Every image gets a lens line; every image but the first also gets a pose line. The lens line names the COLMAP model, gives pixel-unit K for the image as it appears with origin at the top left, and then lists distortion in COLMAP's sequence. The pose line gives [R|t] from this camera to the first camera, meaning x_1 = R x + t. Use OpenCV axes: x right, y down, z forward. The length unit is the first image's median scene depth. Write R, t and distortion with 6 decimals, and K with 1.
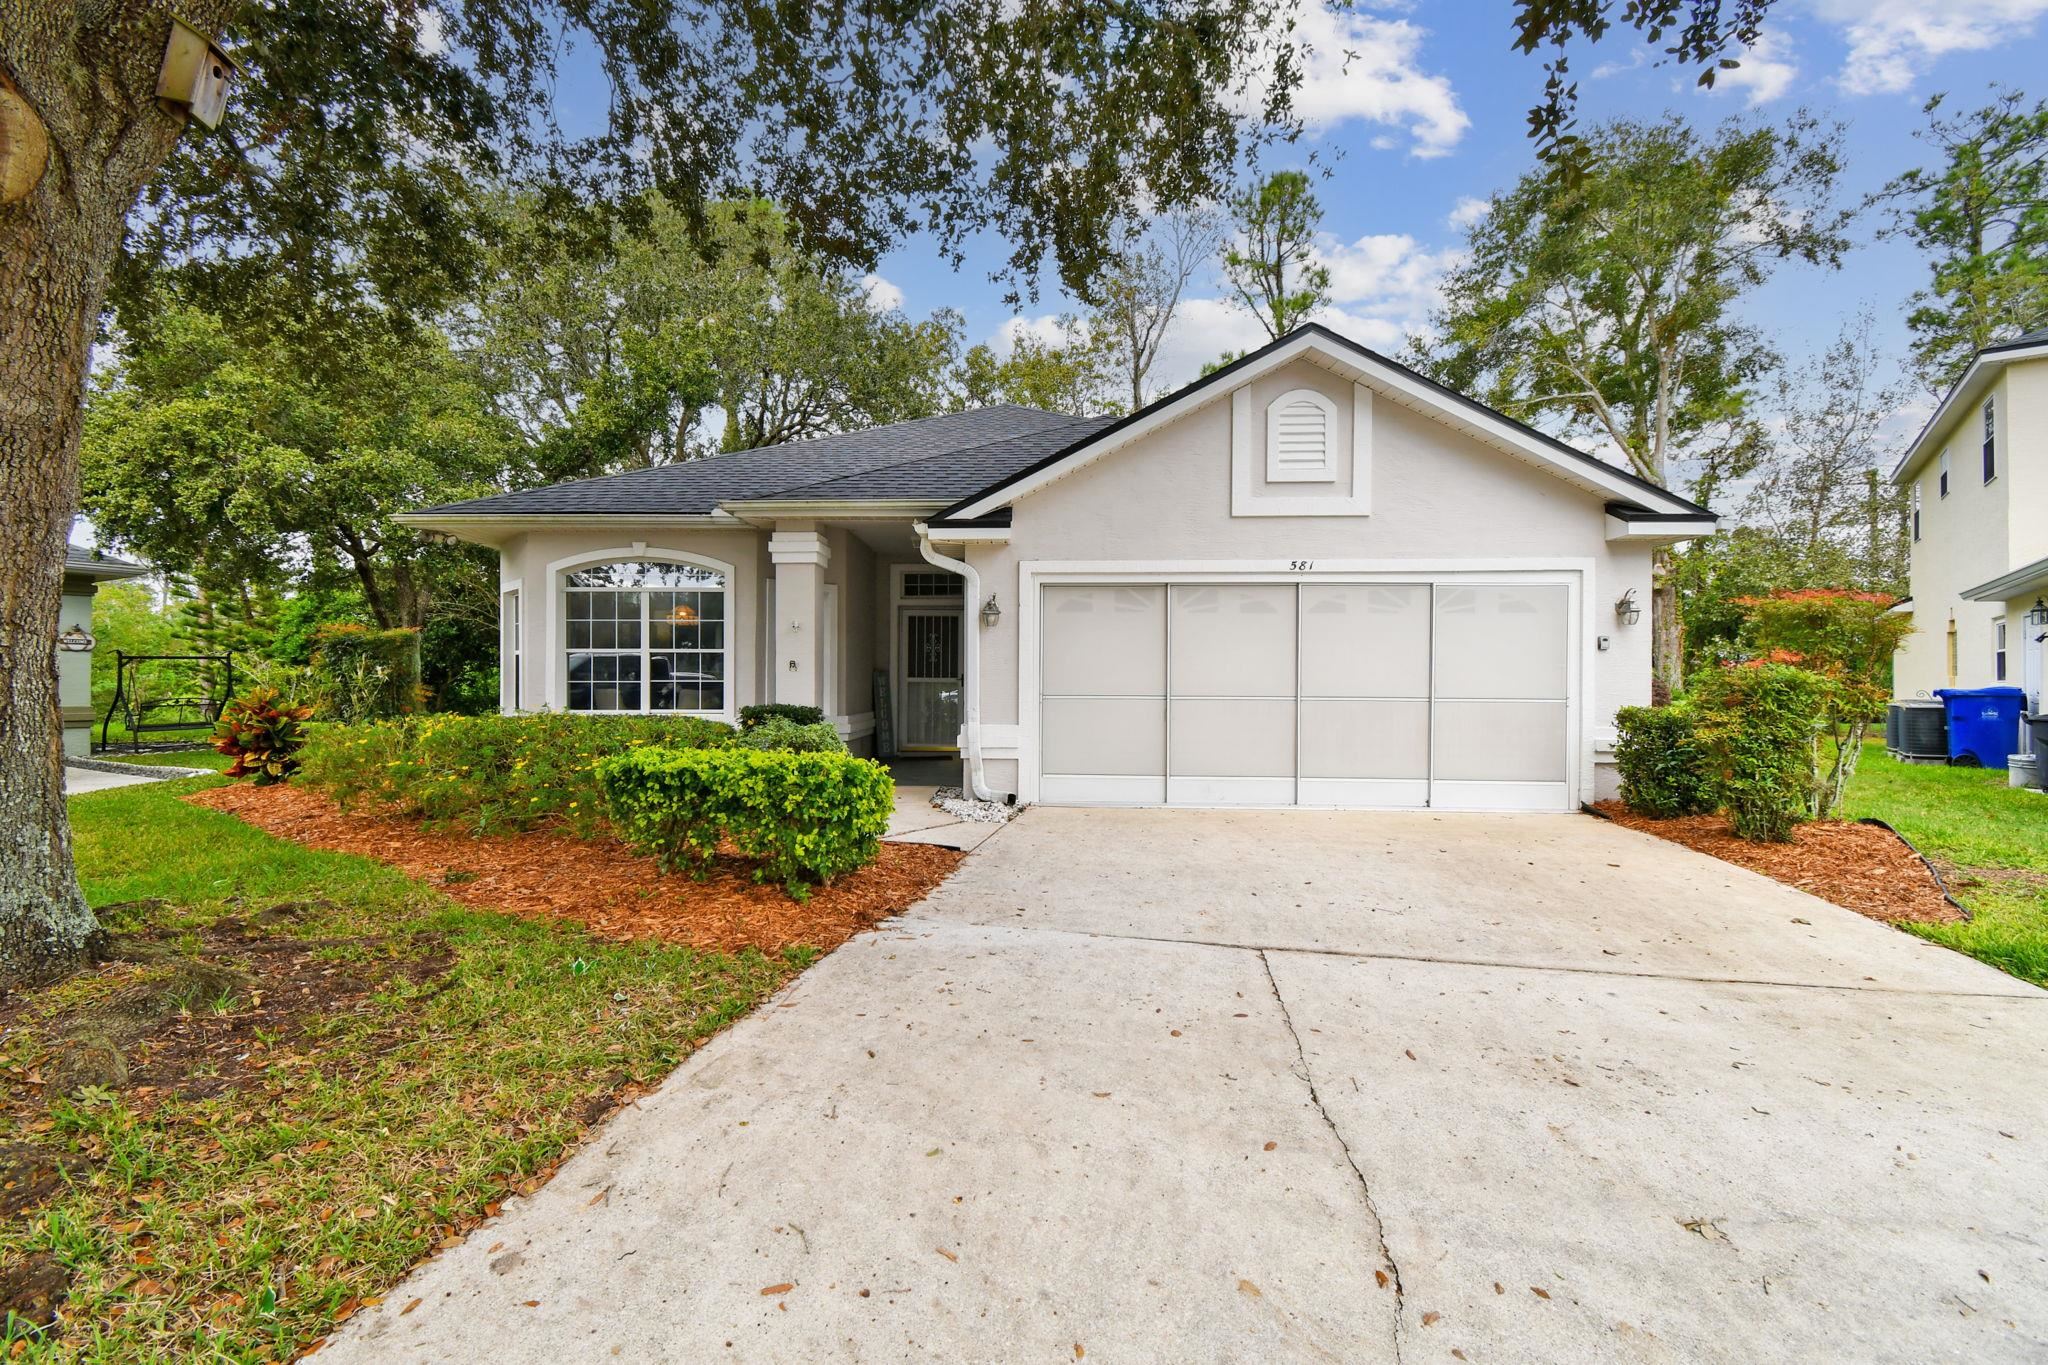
lens RADIAL K [[919.0, 0, 1018.9], [0, 919.0, 682.0], [0, 0, 1]] dist [0.012074, -0.000454]
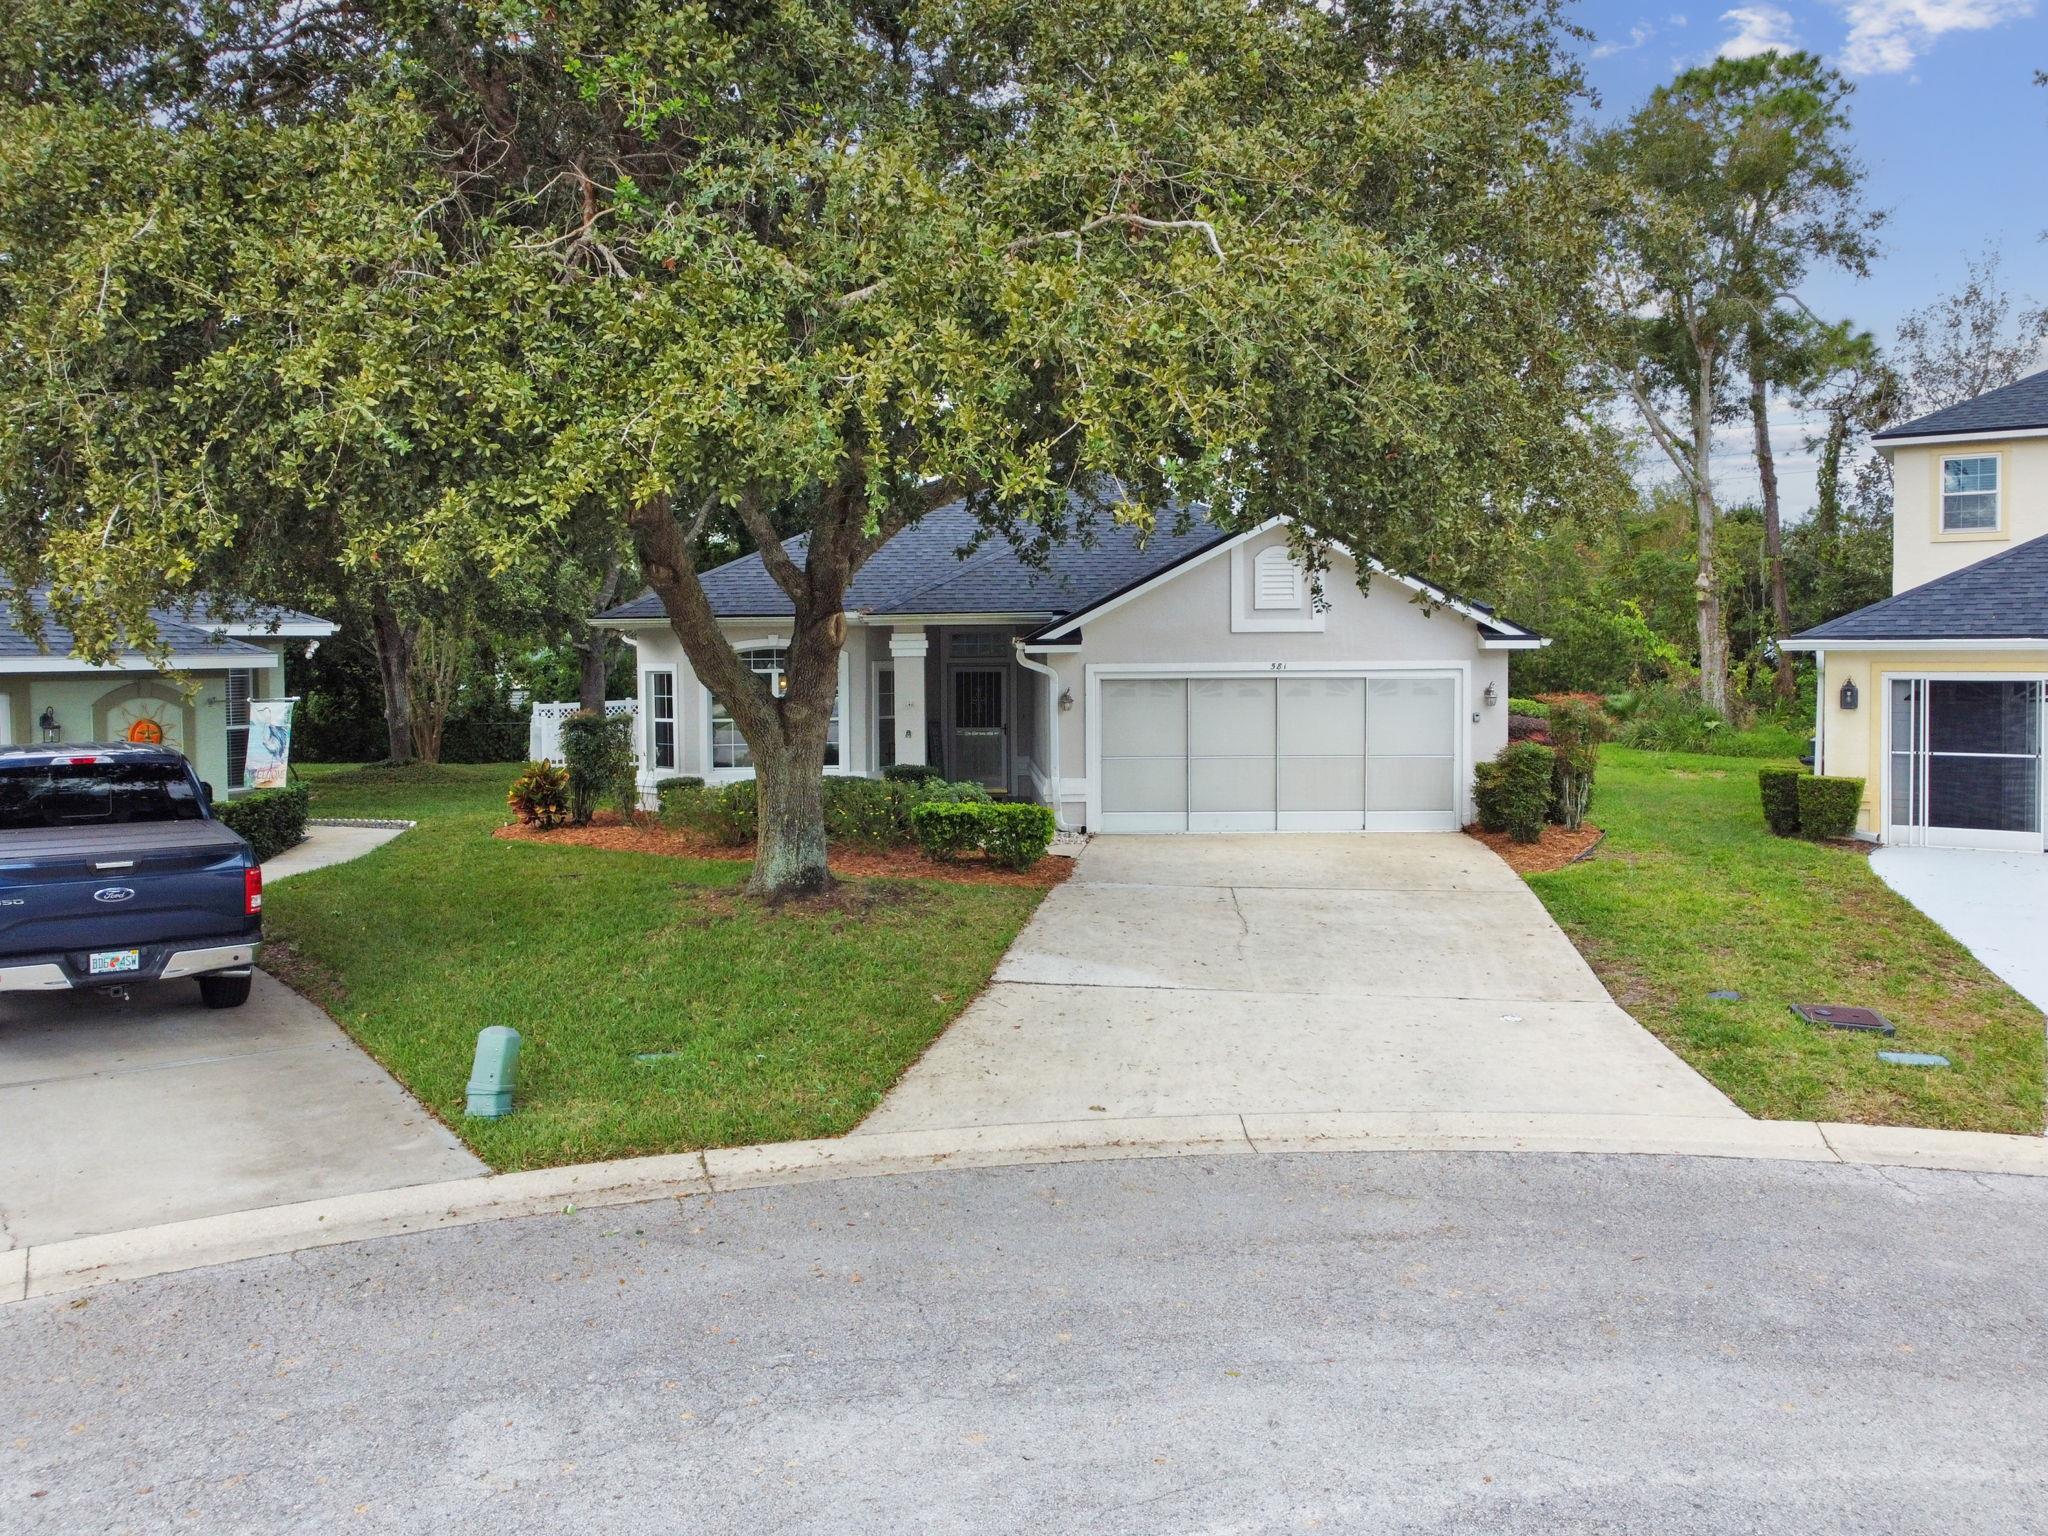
lens RADIAL K [[1547.1, 0, 1024.0], [0, 1547.1, 768.0], [0, 0, 1]] dist [0.000793, 0.001083]
pose [[0.997767, -0.016011, 0.064840, -0.257109], [0.011203, 0.997207, 0.073841, -0.151551], [-0.065841, -0.072949, 0.995160, -1.421274]]
